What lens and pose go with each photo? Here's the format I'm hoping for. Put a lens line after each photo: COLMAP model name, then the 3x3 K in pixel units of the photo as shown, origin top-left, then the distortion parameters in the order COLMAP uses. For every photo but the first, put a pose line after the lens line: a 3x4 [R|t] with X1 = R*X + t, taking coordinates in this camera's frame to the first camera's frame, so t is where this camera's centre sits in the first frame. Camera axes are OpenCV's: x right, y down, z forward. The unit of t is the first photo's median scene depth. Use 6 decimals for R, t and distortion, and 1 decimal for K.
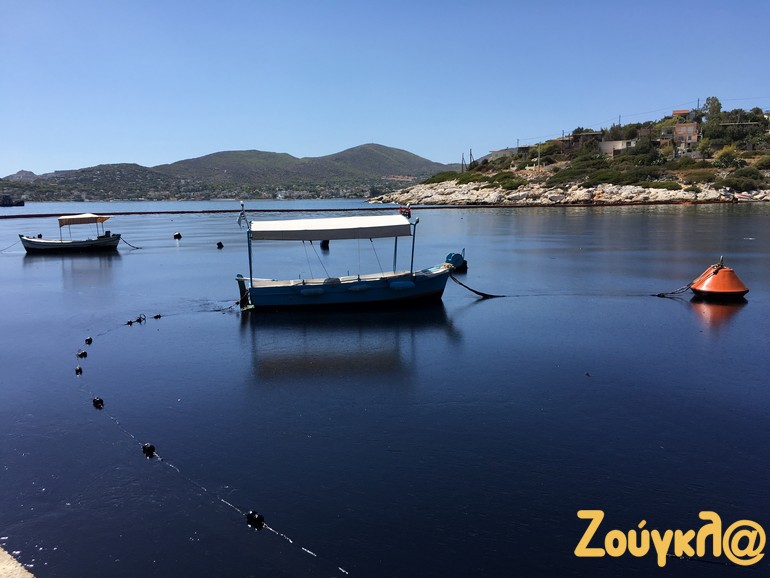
lens RADIAL K [[675.6, 0, 386.2], [0, 675.6, 292.1], [0, 0, 1]] dist [0.066016, -0.058640]
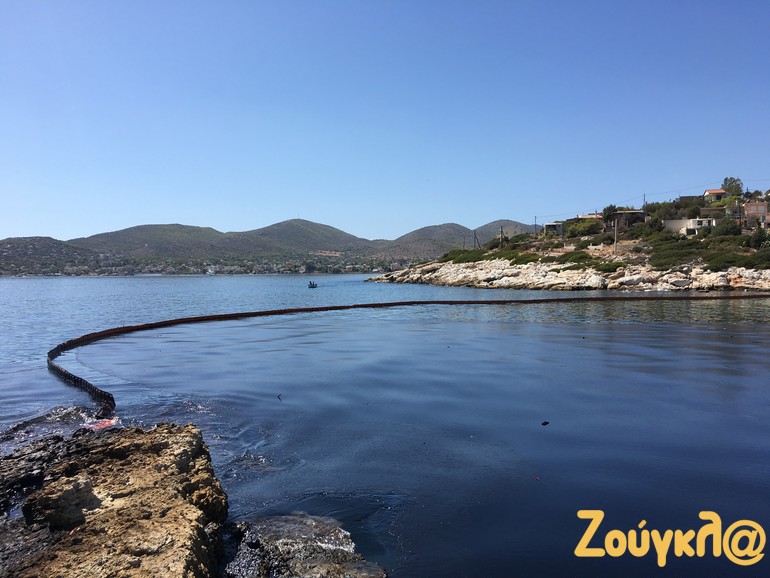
lens RADIAL K [[675.6, 0, 385.0], [0, 675.6, 285.5], [0, 0, 1]] dist [0.066016, -0.058640]
pose [[0.992599, 0.001319, 0.121434, -0.200174], [0.013120, 0.992923, -0.118032, -0.033541], [-0.120730, 0.118751, 0.985557, 0.169391]]
